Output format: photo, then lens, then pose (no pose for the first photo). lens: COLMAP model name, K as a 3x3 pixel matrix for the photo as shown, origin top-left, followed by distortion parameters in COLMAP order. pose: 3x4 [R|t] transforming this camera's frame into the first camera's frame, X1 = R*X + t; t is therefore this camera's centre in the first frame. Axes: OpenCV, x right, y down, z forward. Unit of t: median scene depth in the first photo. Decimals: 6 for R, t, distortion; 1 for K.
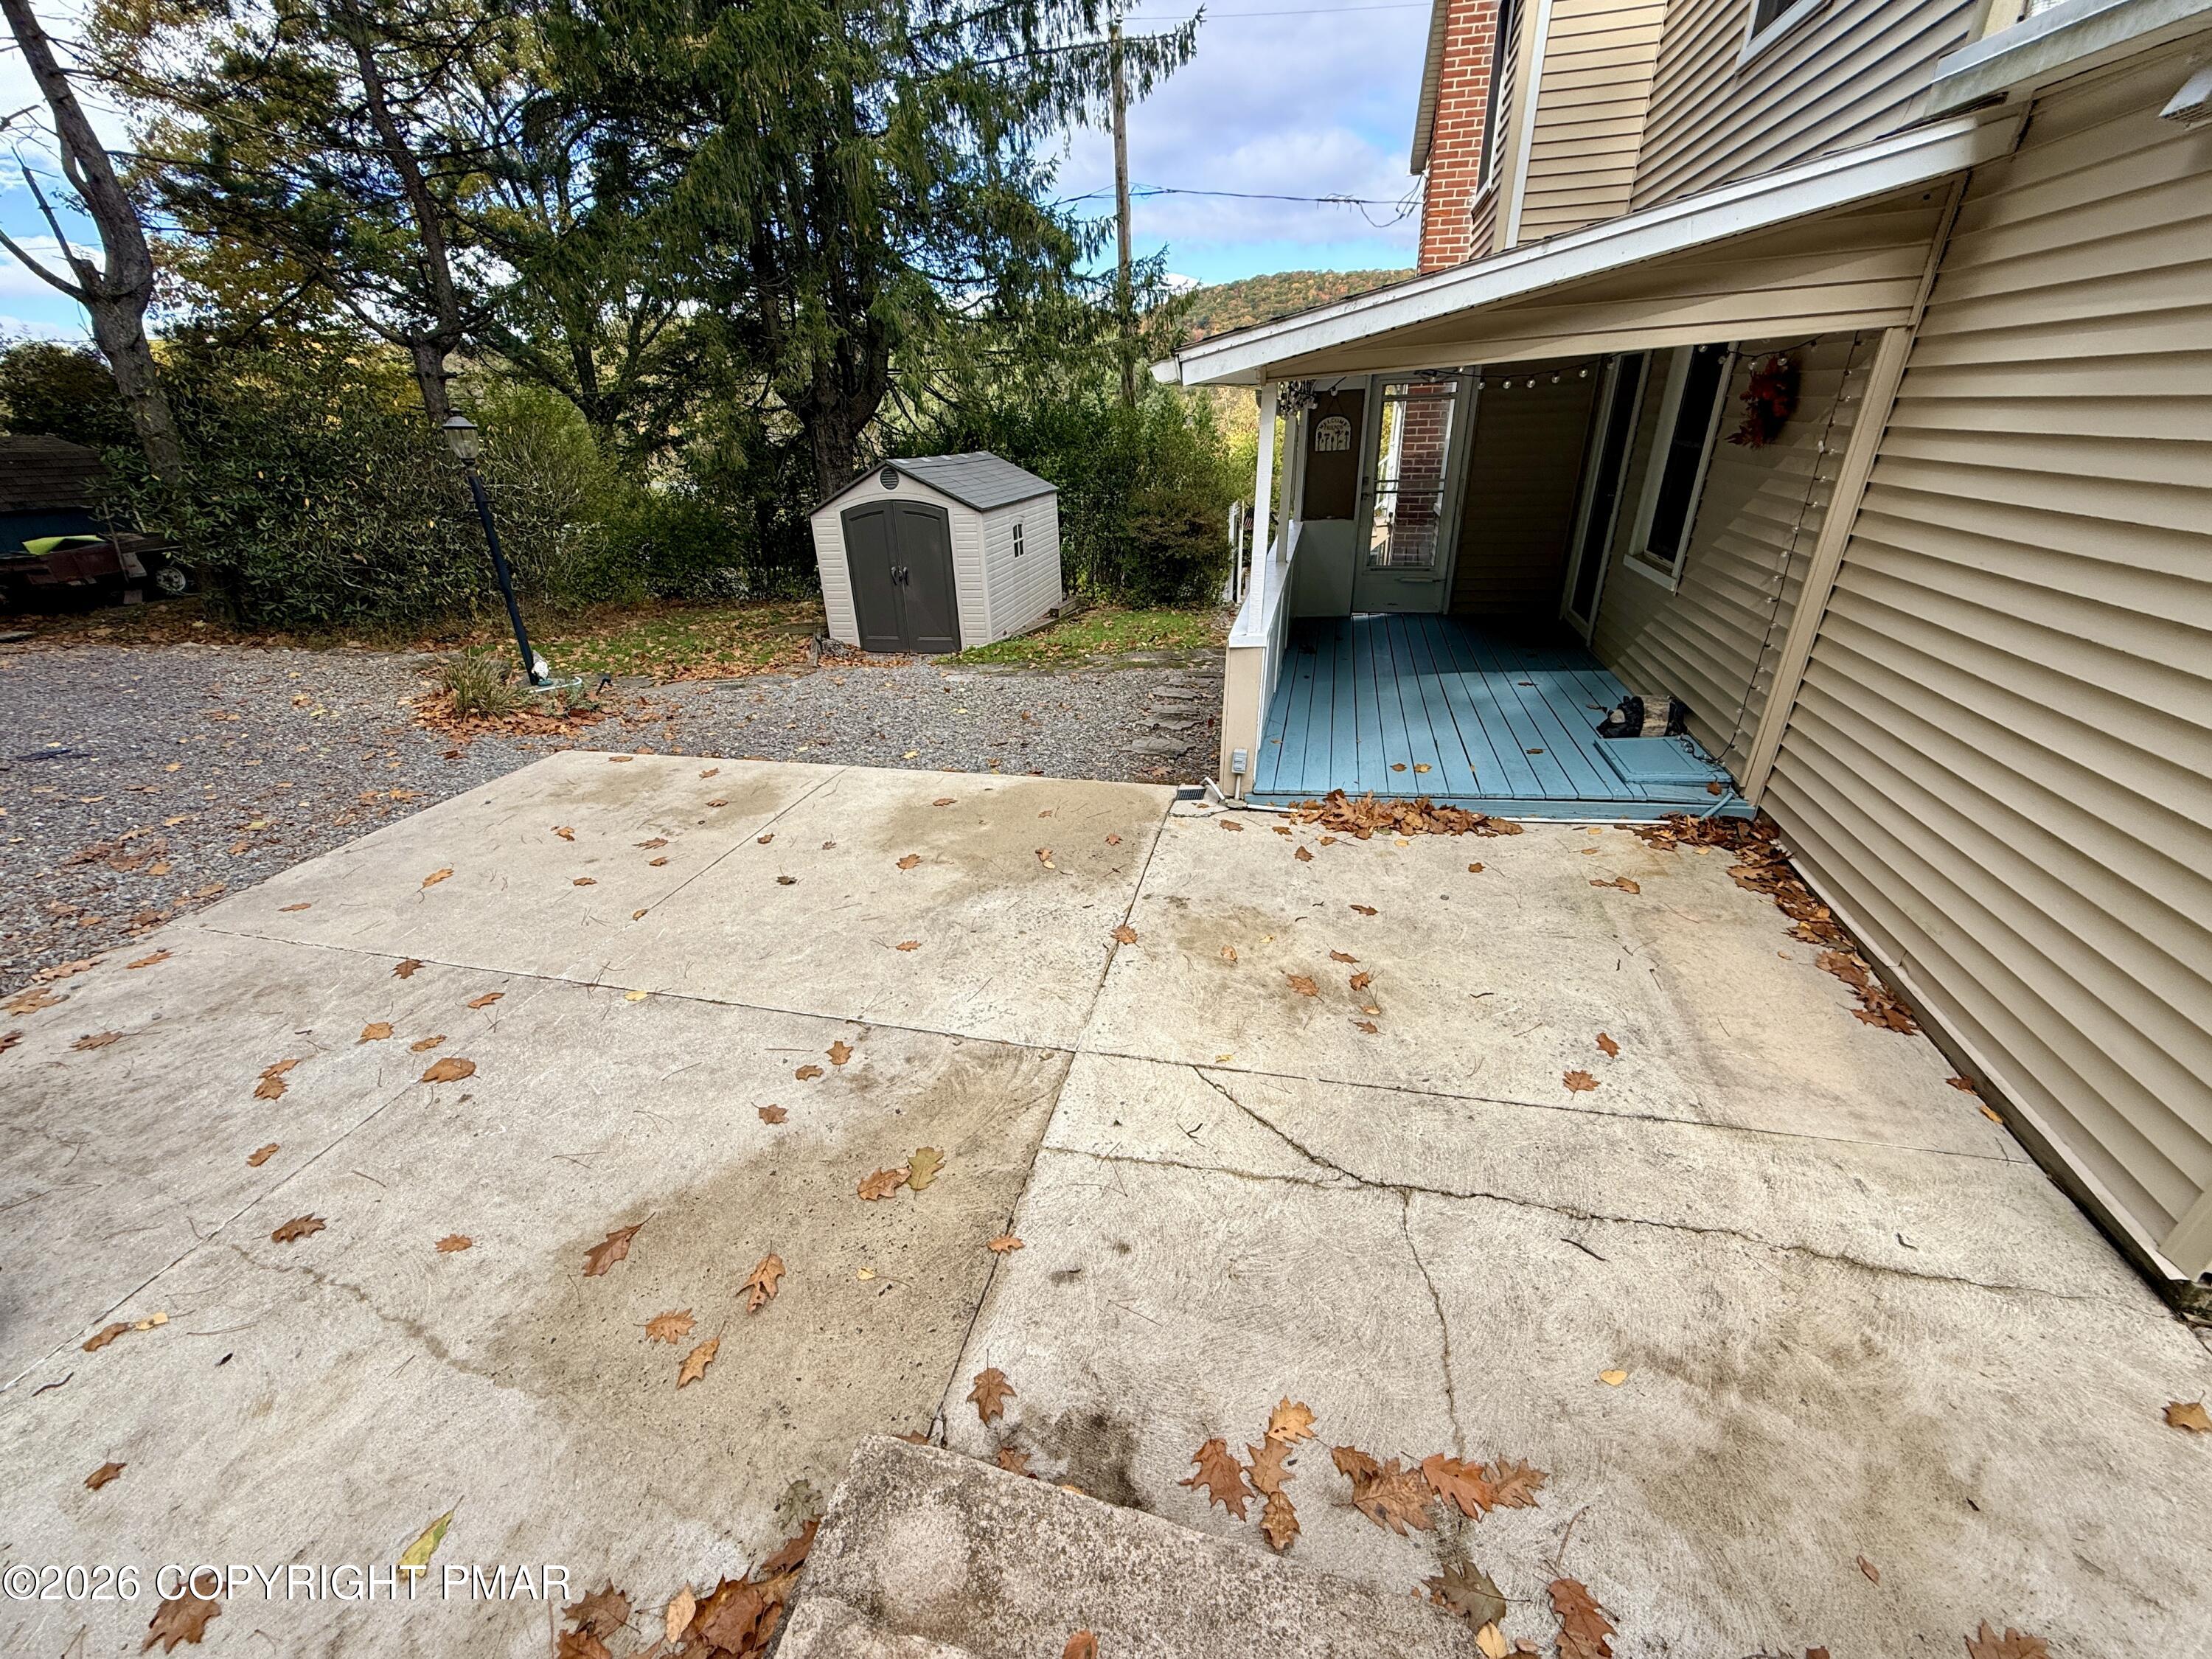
lens RADIAL K [[880.5, 0, 1091.1], [0, 880.5, 821.6], [0, 0, 1]] dist [0.001328, -0.000531]
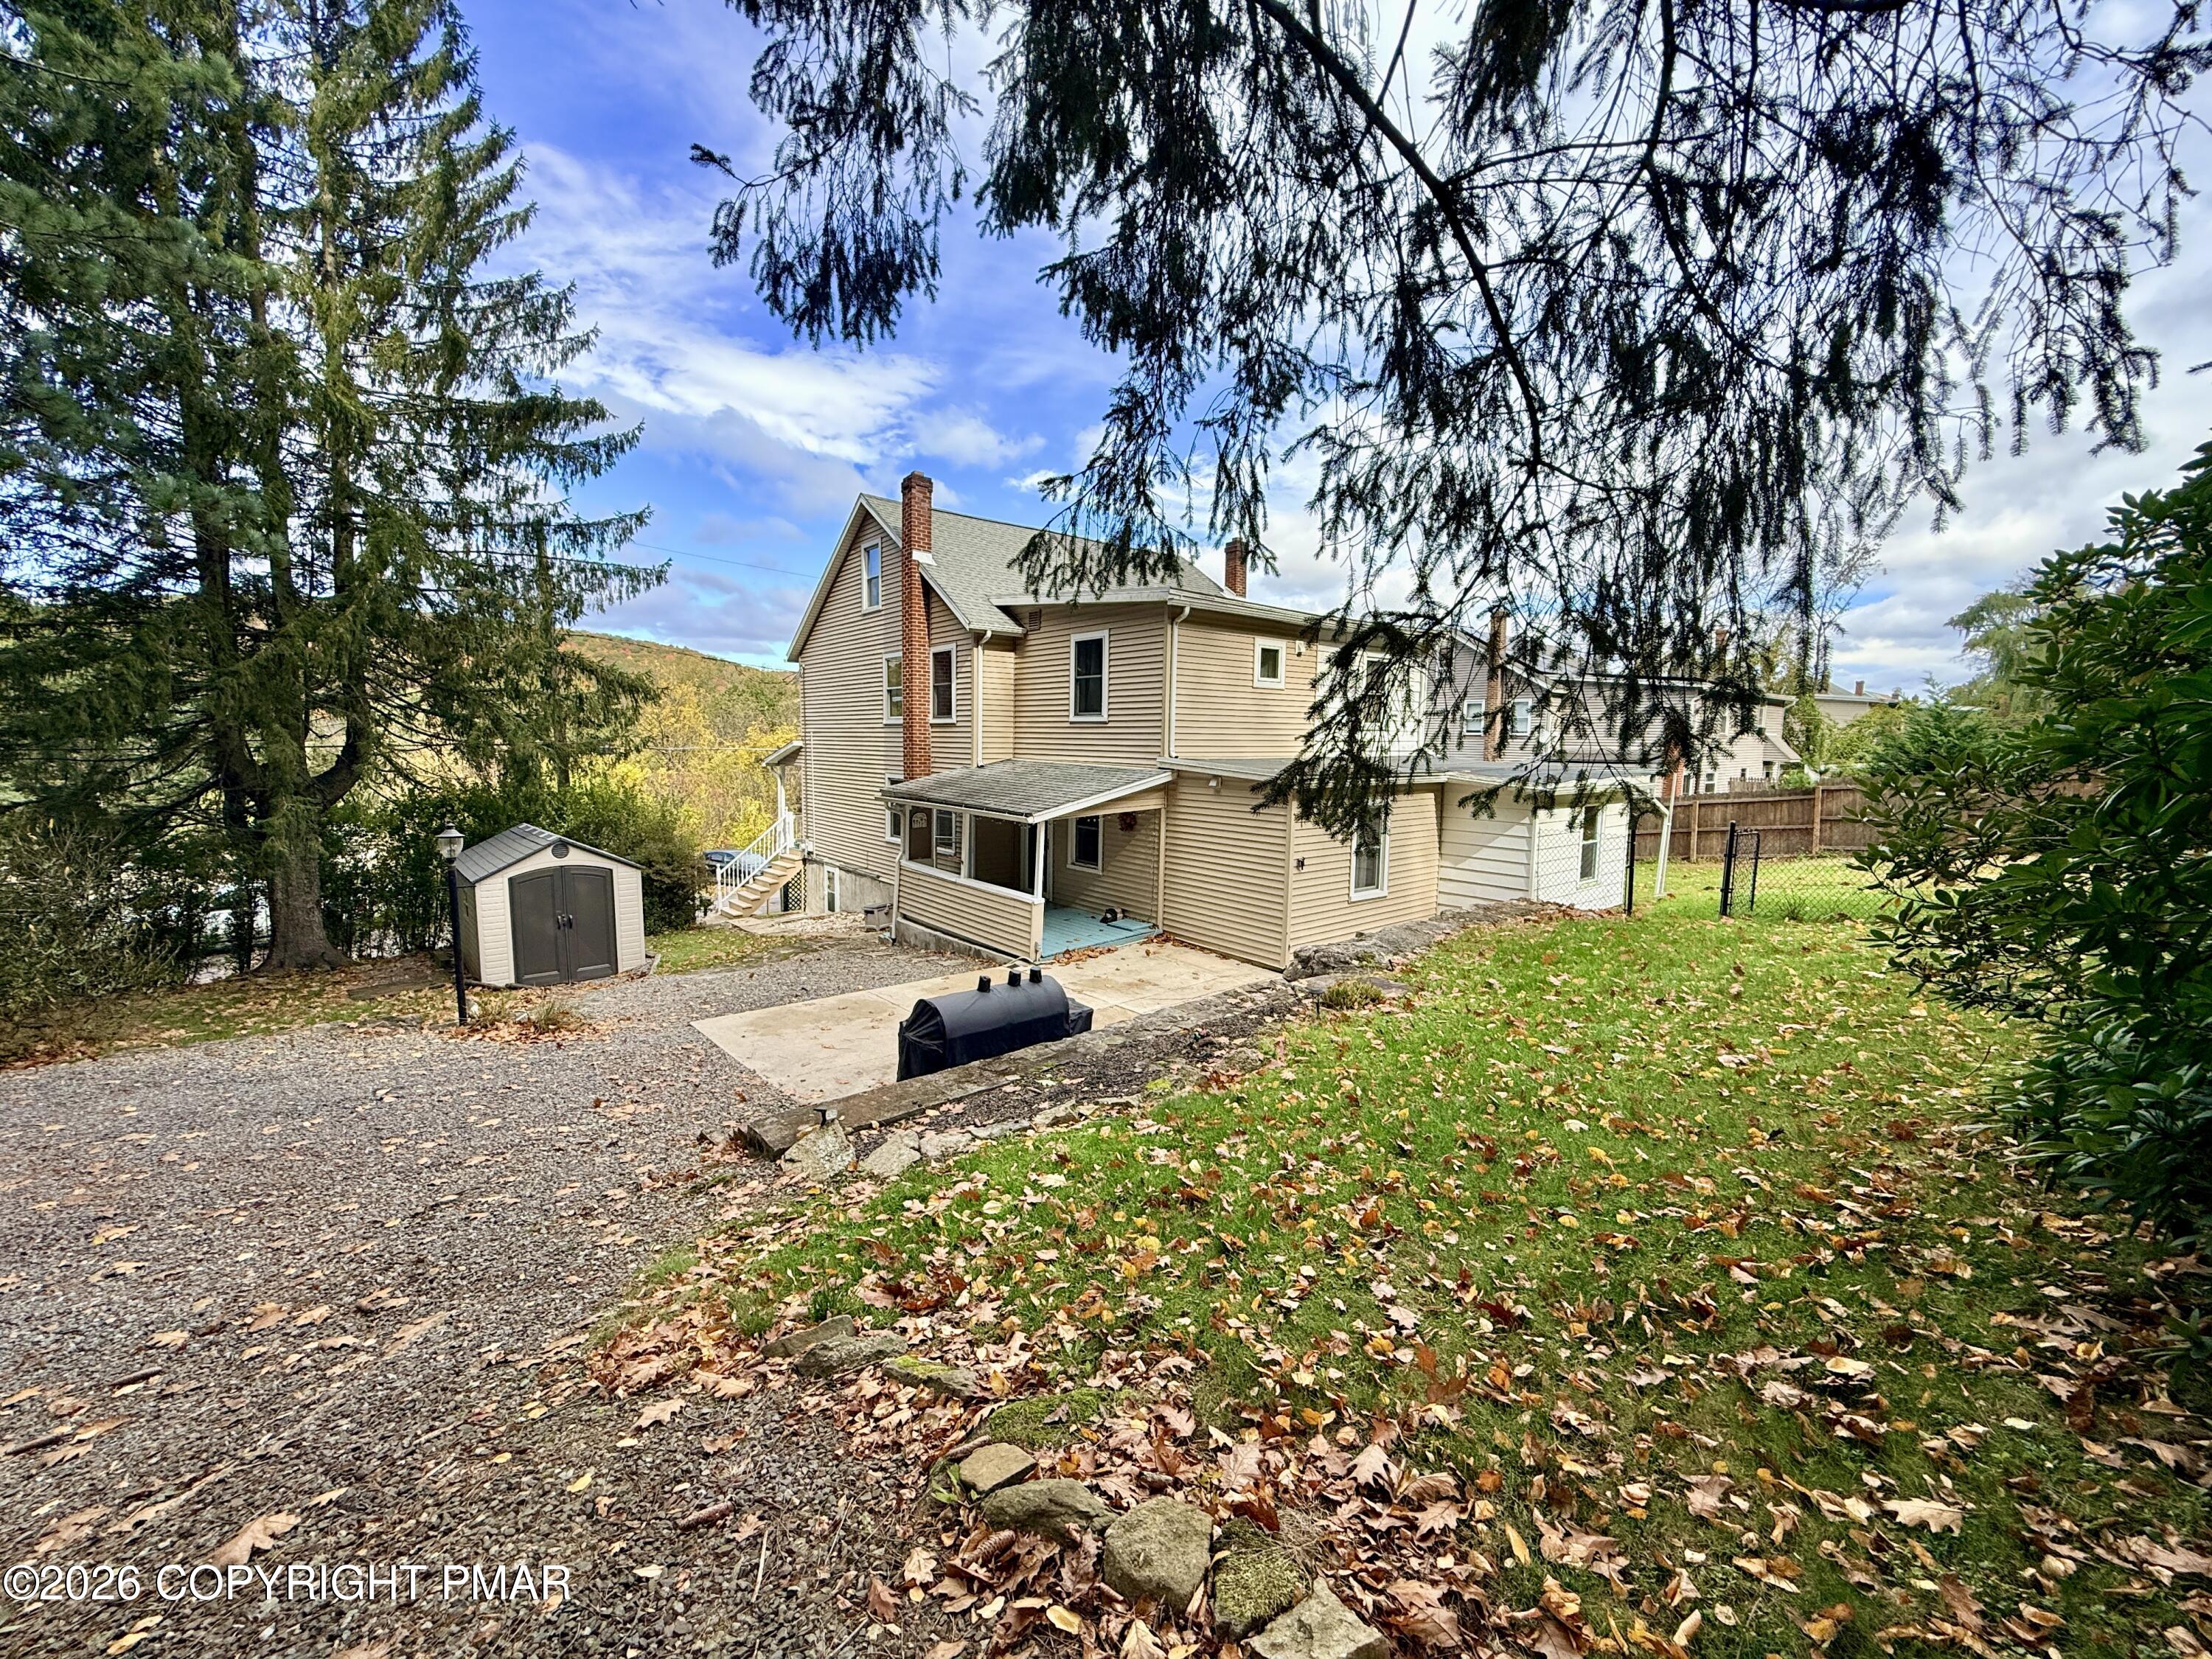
lens RADIAL K [[880.5, 0, 1091.1], [0, 880.5, 821.6], [0, 0, 1]] dist [0.001328, -0.000531]
pose [[0.603932, -0.030653, 0.796446, -2.193599], [0.305350, 0.931919, -0.195675, 0.179850], [-0.736225, 0.361369, 0.572175, -0.938649]]
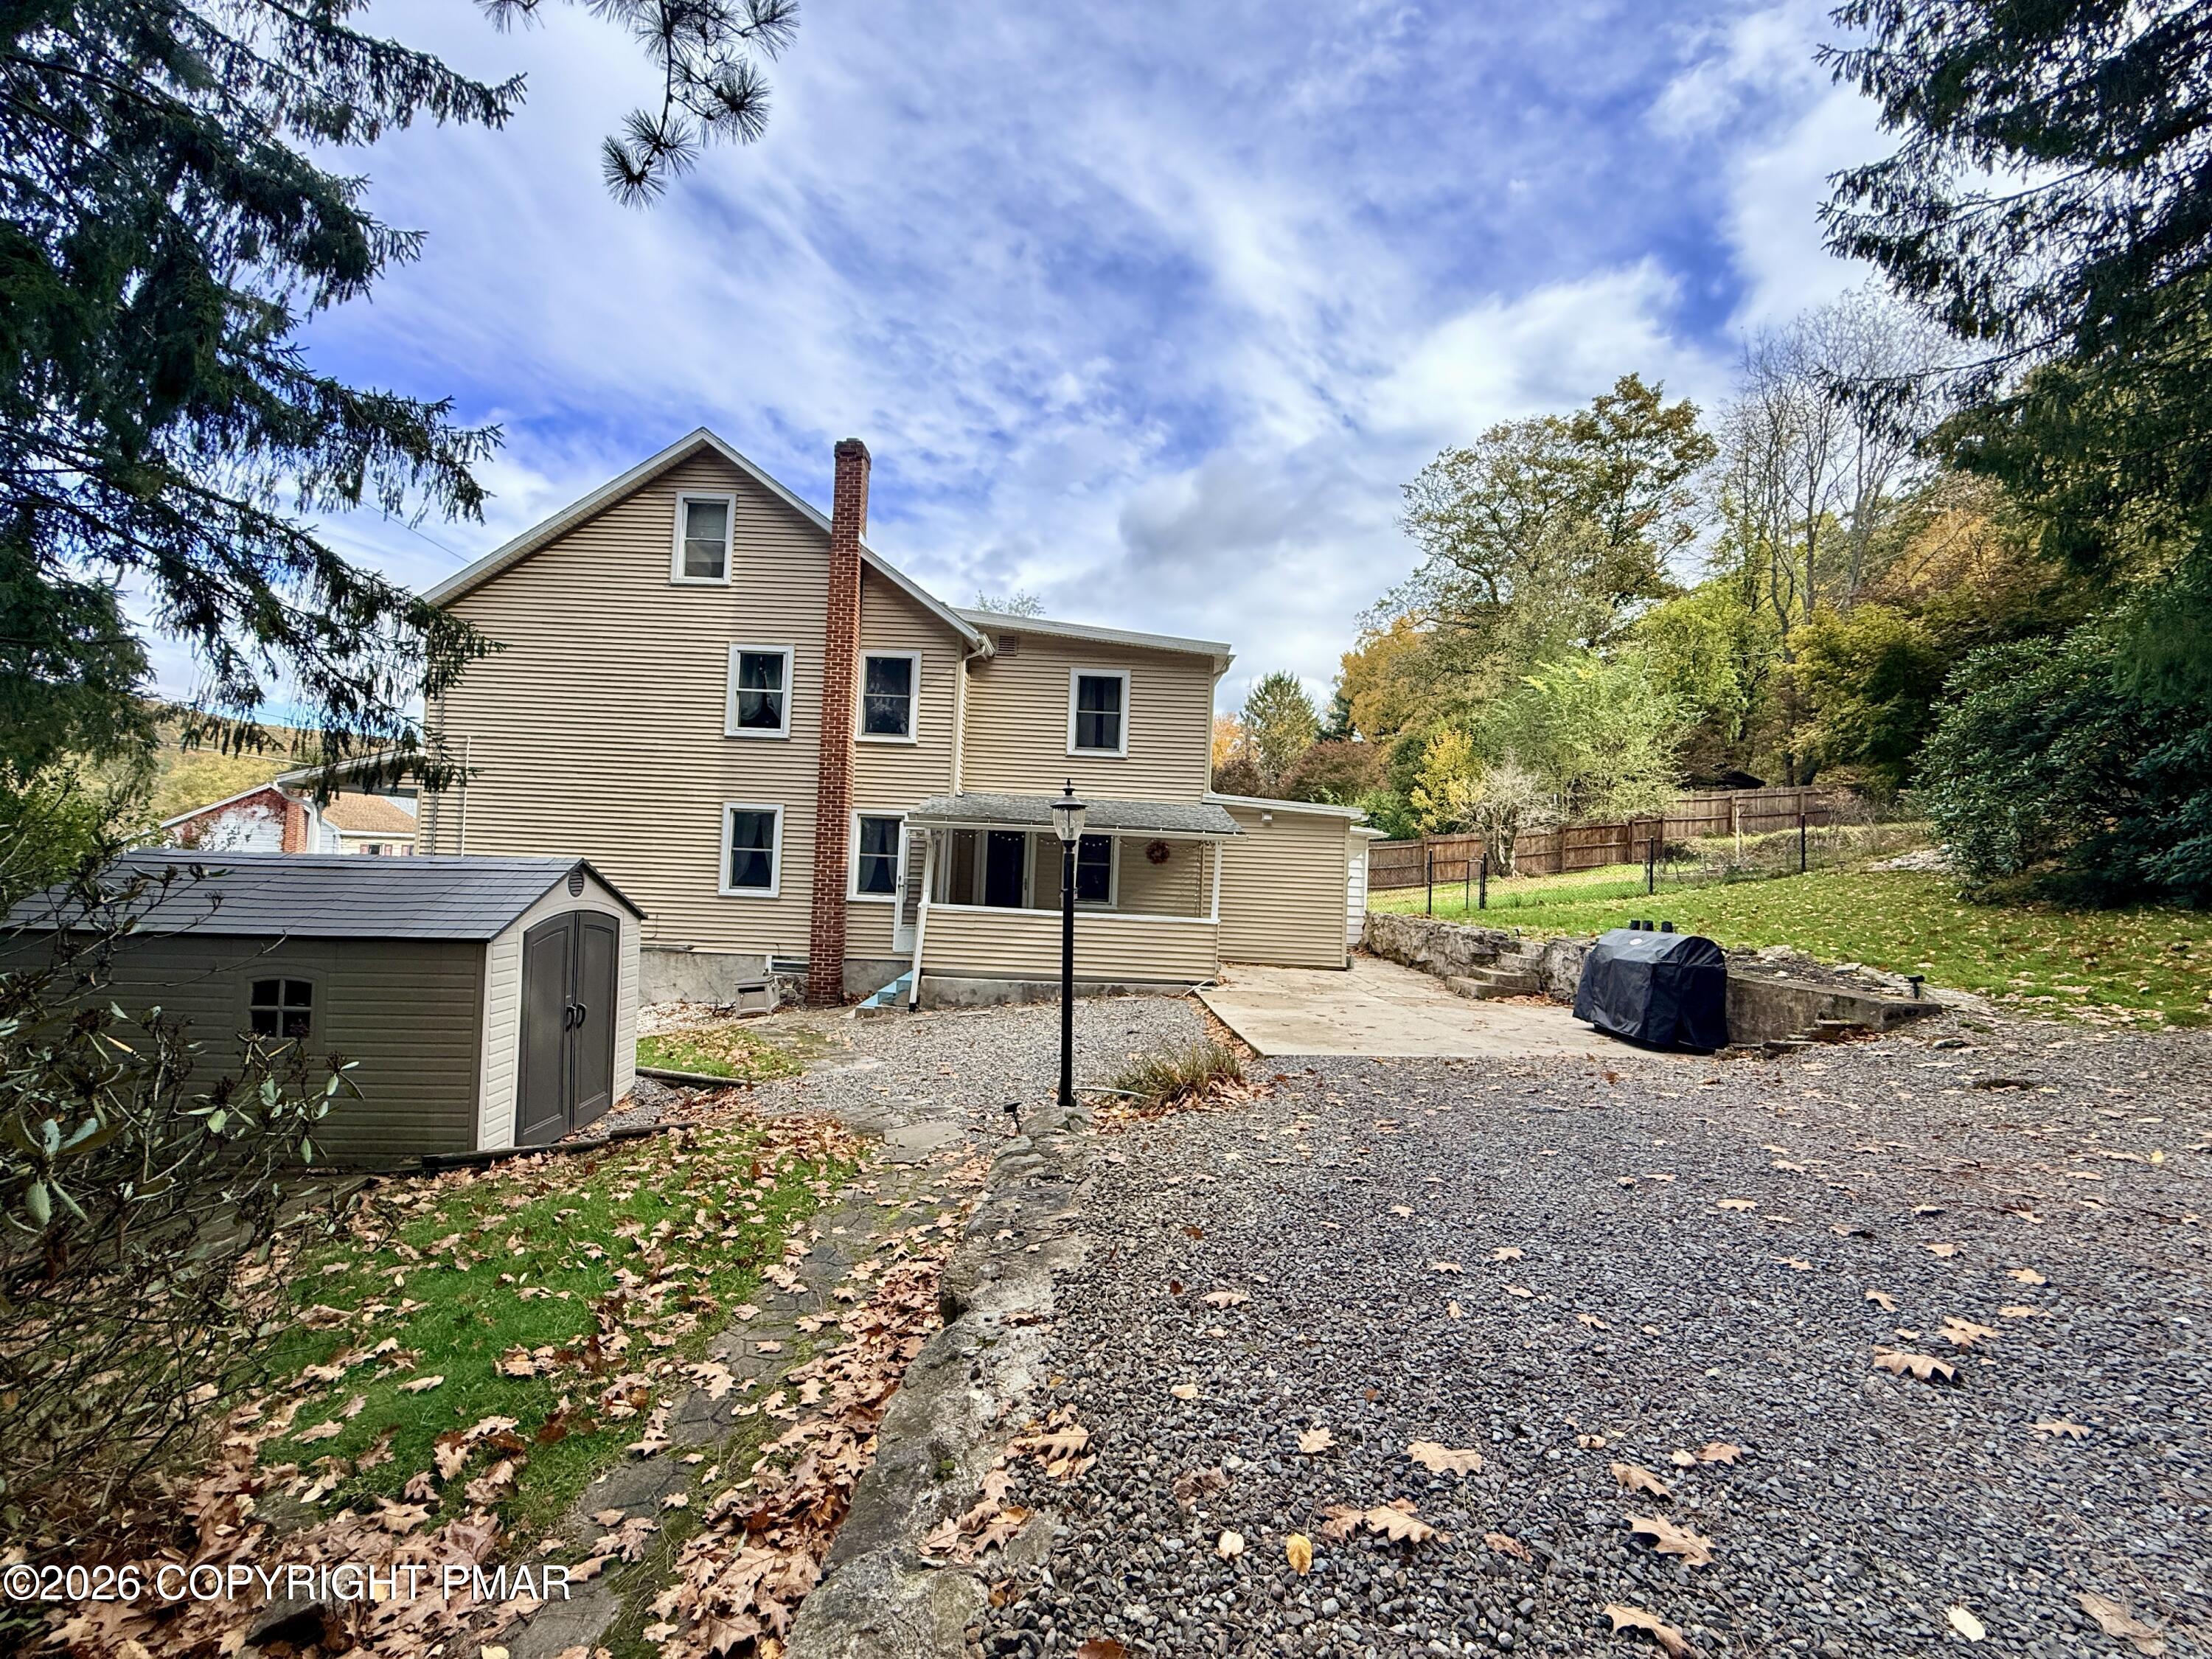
lens RADIAL K [[880.5, 0, 1091.1], [0, 880.5, 821.6], [0, 0, 1]] dist [0.001328, -0.000531]
pose [[-0.240947, 0.073226, 0.967772, -2.807847], [0.379885, 0.924706, 0.024613, -0.819641], [-0.893103, 0.373572, -0.250622, 2.186324]]
